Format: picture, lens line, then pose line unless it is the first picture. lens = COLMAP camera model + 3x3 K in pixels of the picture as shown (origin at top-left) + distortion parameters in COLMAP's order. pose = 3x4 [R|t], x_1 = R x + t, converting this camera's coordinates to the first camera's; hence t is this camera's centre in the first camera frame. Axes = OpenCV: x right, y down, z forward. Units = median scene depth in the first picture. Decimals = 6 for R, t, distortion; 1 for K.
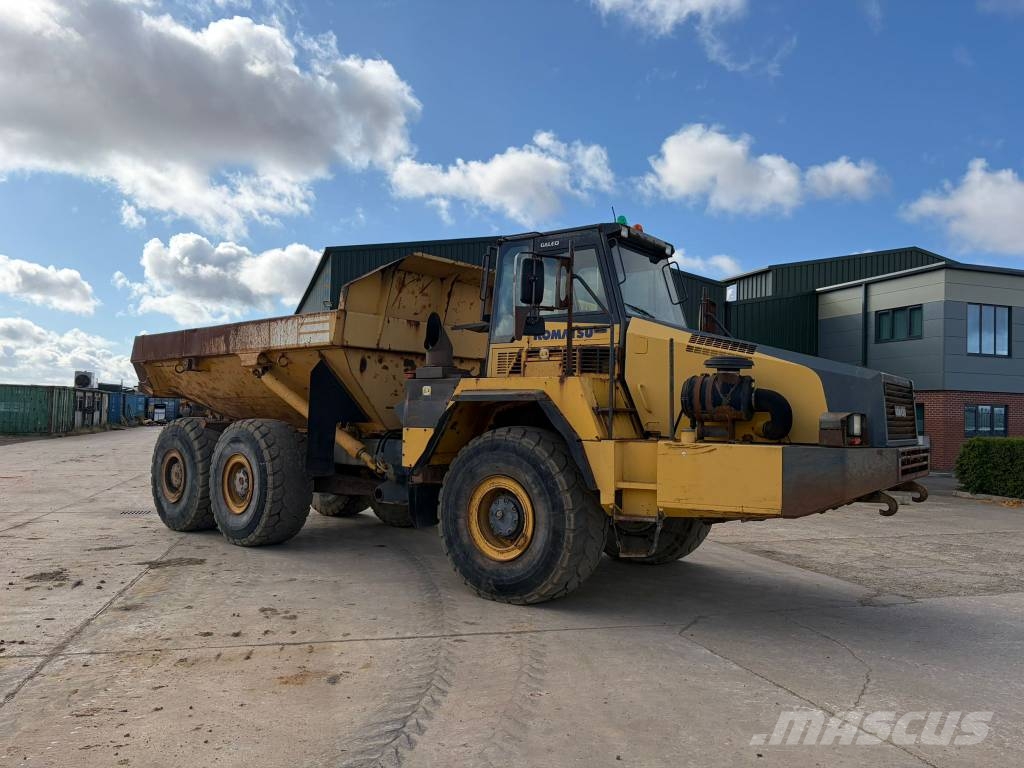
lens RADIAL K [[796.7, 0, 510.8], [0, 796.7, 361.3], [0, 0, 1]] dist [0.027630, -0.008603]
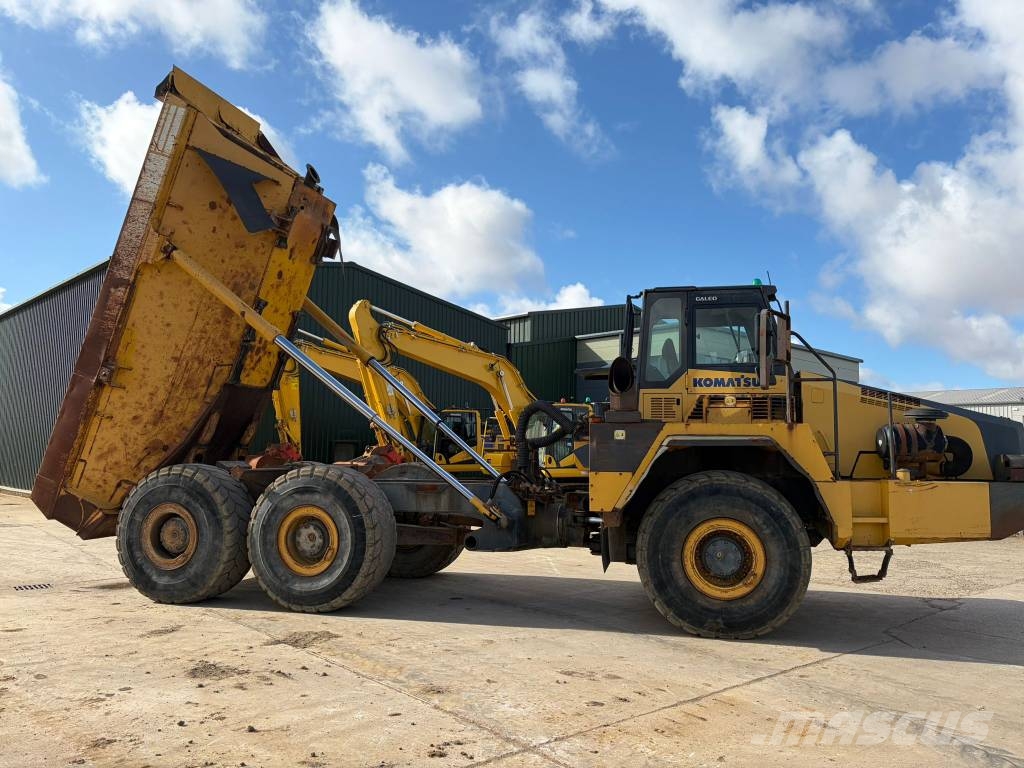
lens RADIAL K [[792.9, 0, 512.0], [0, 792.9, 384.0], [0, 0, 1]] dist [-0.003793, -0.004054]
pose [[0.907357, 0.024695, 0.419635, -0.652028], [-0.018952, 0.999661, -0.017849, -0.007567], [-0.419933, 0.008243, 0.907518, 0.159408]]
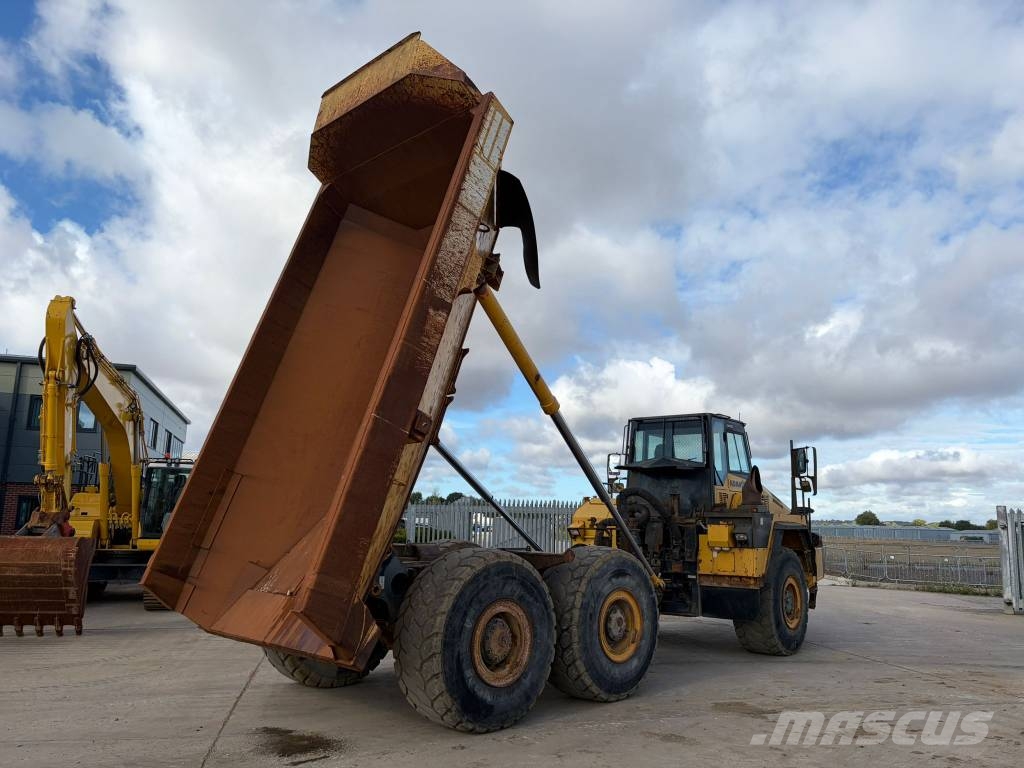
lens RADIAL K [[778.1, 0, 513.6], [0, 778.1, 377.9], [0, 0, 1]] dist [-0.002644, 0.000354]
pose [[0.056498, 0.170257, 0.983779, -1.569534], [-0.083358, 0.982717, -0.165286, 0.050930], [-0.994917, -0.072667, 0.069714, 1.386980]]
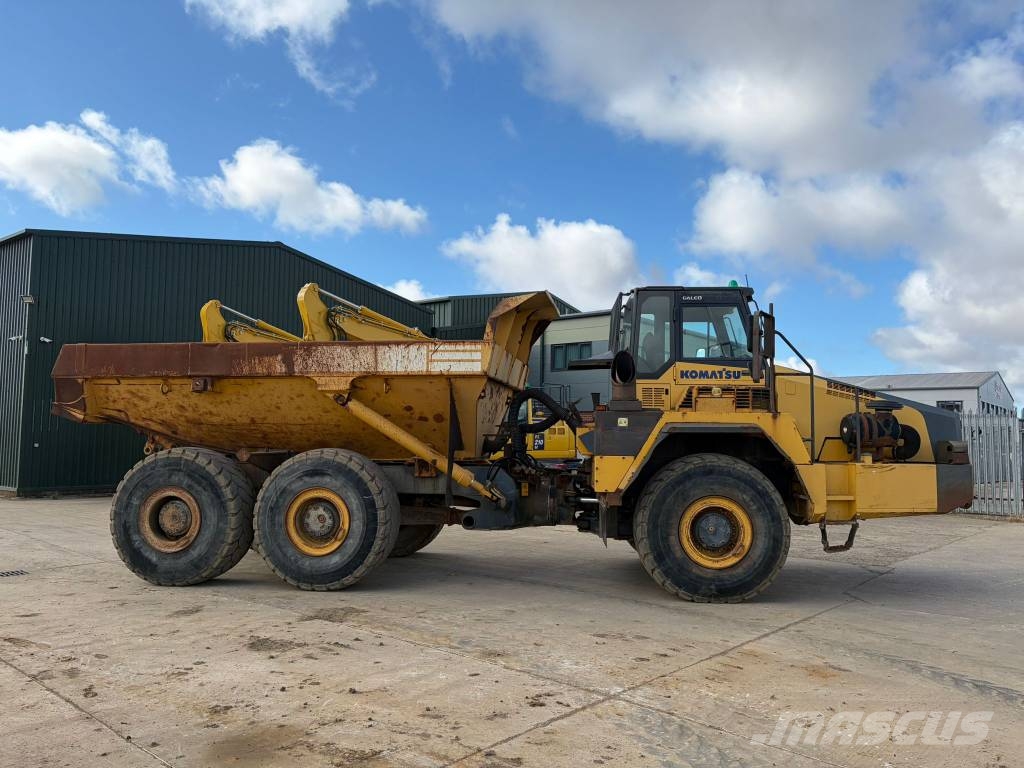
lens RADIAL K [[792.9, 0, 512.0], [0, 792.9, 384.0], [0, 0, 1]] dist [-0.003793, -0.004054]
pose [[0.838838, 0.026091, 0.543756, -0.834482], [-0.031523, 0.999503, 0.000670, -0.011738], [-0.543468, -0.017703, 0.839243, 0.174346]]
